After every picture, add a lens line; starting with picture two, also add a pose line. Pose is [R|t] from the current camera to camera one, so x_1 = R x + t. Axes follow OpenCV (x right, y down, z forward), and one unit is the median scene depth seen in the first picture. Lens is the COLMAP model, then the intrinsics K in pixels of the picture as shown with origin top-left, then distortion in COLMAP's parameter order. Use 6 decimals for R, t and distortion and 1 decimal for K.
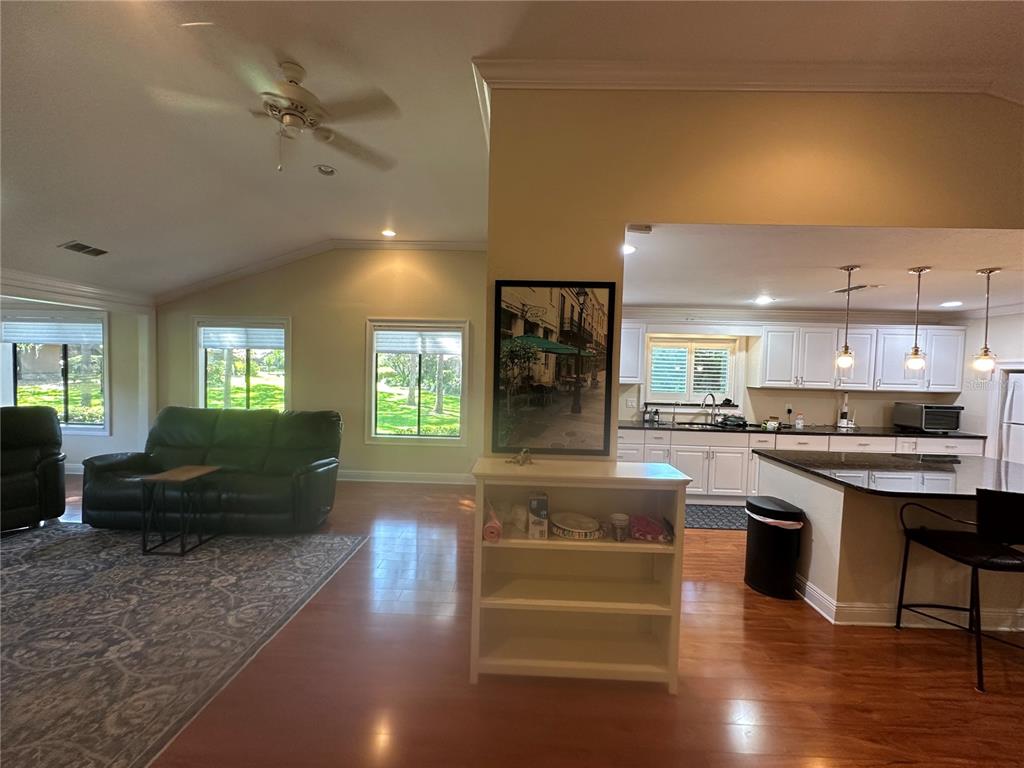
lens RADIAL K [[410.6, 0, 511.7], [0, 410.6, 383.5], [0, 0, 1]] dist [0.000343, 0.000907]
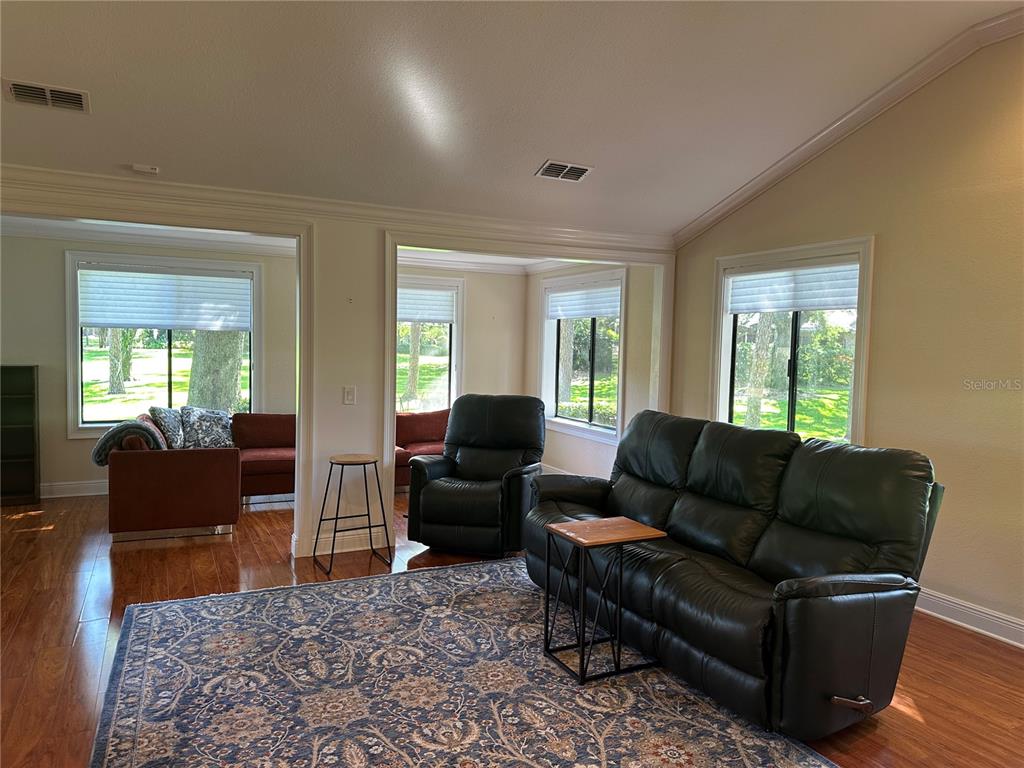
lens RADIAL K [[724.8, 0, 502.0], [0, 724.8, 379.2], [0, 0, 1]] dist [0.047115, -0.052104]
pose [[0.464396, 0.039143, -0.884762, -0.003276], [-0.045887, 0.998744, 0.020100, -0.001037], [0.884438, 0.031265, 0.465609, 0.399863]]
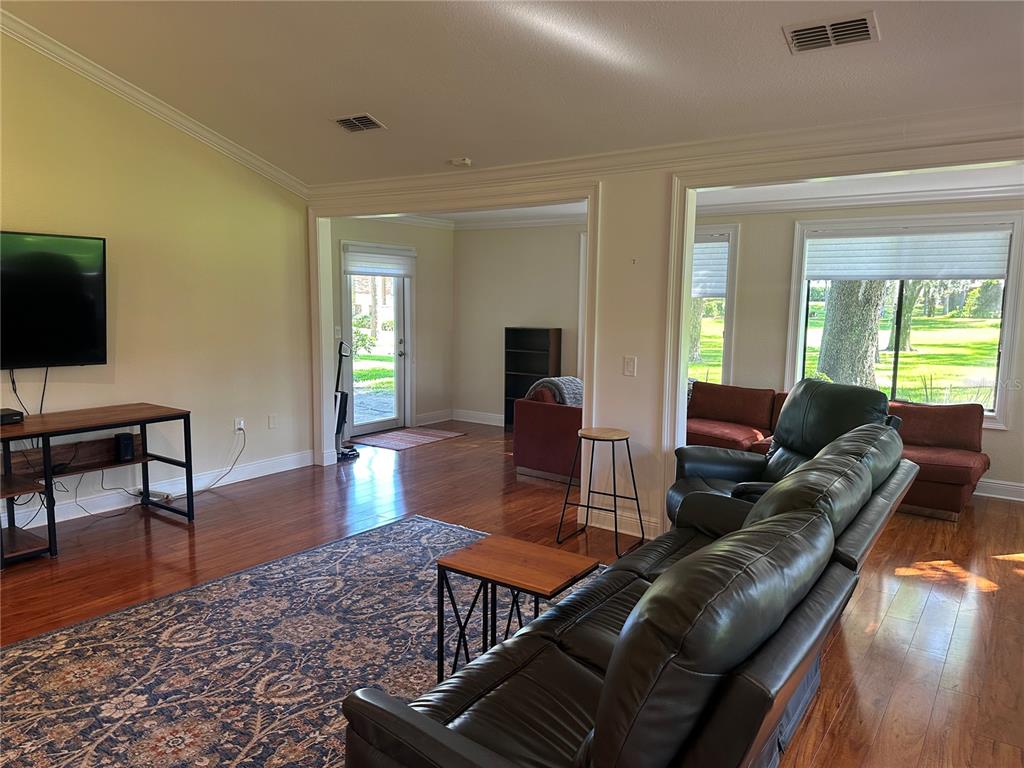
lens RADIAL K [[724.8, 0, 515.2], [0, 724.8, 388.5], [0, 0, 1]] dist [0.047115, -0.052104]
pose [[-0.568028, 0.095638, -0.817434, -0.209326], [-0.038997, 0.988982, 0.142807, -0.062968], [0.822085, 0.112996, -0.558040, 1.340062]]
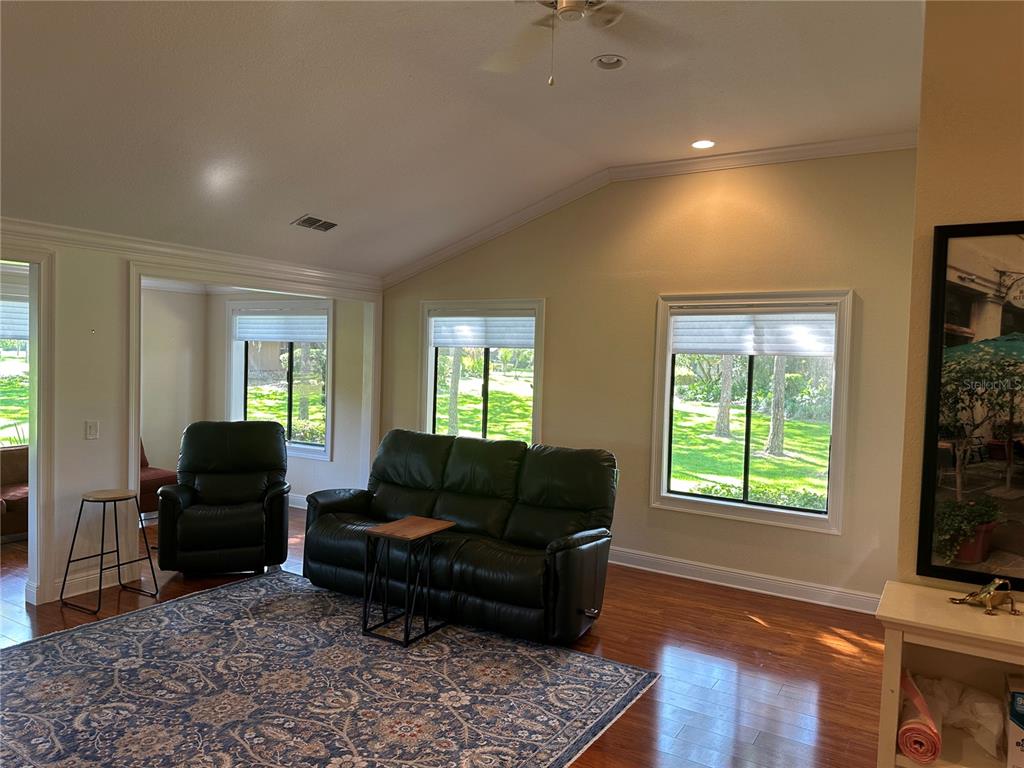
lens RADIAL K [[724.8, 0, 515.3], [0, 724.8, 383.1], [0, 0, 1]] dist [0.047115, -0.052104]
pose [[0.869115, 0.021364, -0.494149, -0.024672], [-0.029237, 0.999539, -0.008208, -0.026332], [0.493746, 0.021581, 0.869339, -0.006776]]
